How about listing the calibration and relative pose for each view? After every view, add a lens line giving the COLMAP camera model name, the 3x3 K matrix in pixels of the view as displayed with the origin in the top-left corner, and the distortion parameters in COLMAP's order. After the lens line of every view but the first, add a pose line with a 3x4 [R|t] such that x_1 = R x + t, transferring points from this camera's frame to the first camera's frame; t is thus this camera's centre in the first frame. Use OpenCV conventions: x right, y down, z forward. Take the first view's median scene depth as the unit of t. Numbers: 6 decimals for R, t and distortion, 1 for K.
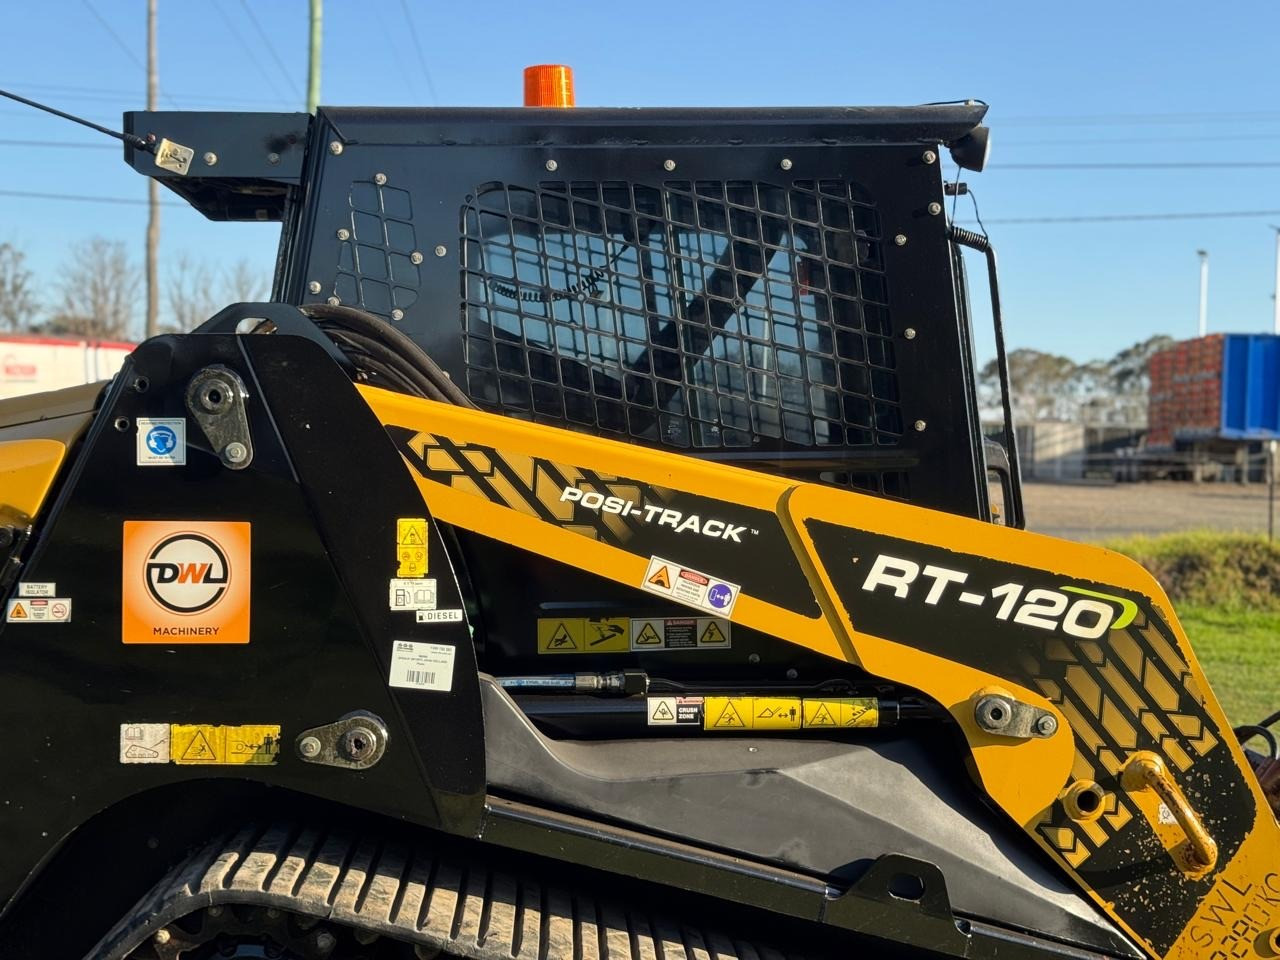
lens RADIAL K [[1808.6, 0, 636.9], [0, 1808.6, 473.0], [0, 0, 1]] dist [0.122271, 0.000000]
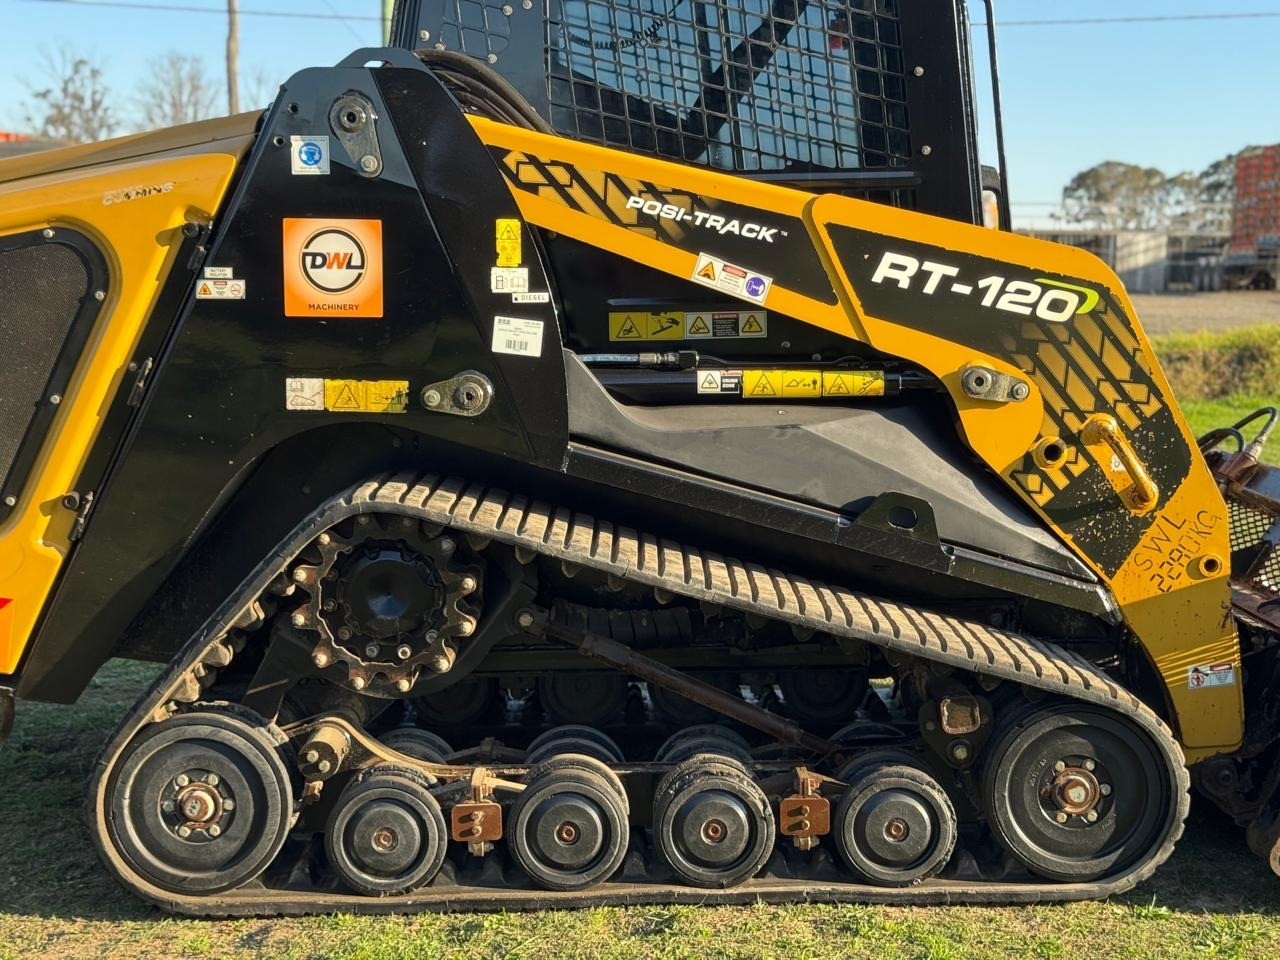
lens RADIAL K [[1808.6, 0, 639.4], [0, 1808.6, 480.4], [0, 0, 1]] dist [0.122271, 0.000000]
pose [[0.999129, 0.000722, -0.041718, 0.018028], [0.003564, 0.994719, 0.102573, 0.071368], [0.041571, -0.102632, 0.993850, -0.244702]]
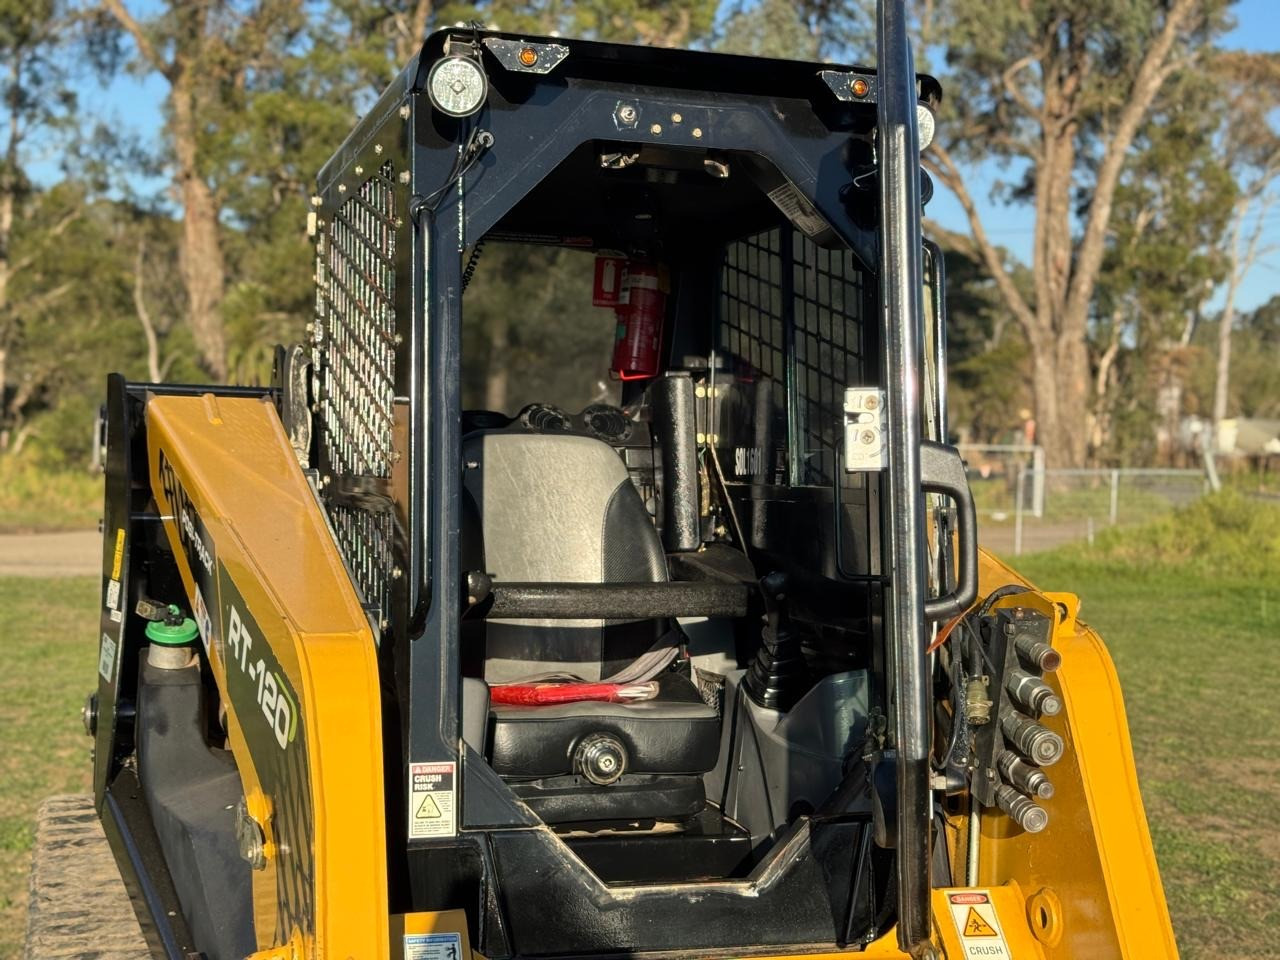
lens RADIAL K [[1808.6, 0, 635.5], [0, 1808.6, 477.5], [0, 0, 1]] dist [0.122271, 0.000000]
pose [[0.228536, 0.021313, -0.973302, 1.001301], [-0.043887, 0.998970, 0.011571, -0.032699], [0.972546, 0.040071, 0.229236, 0.979819]]
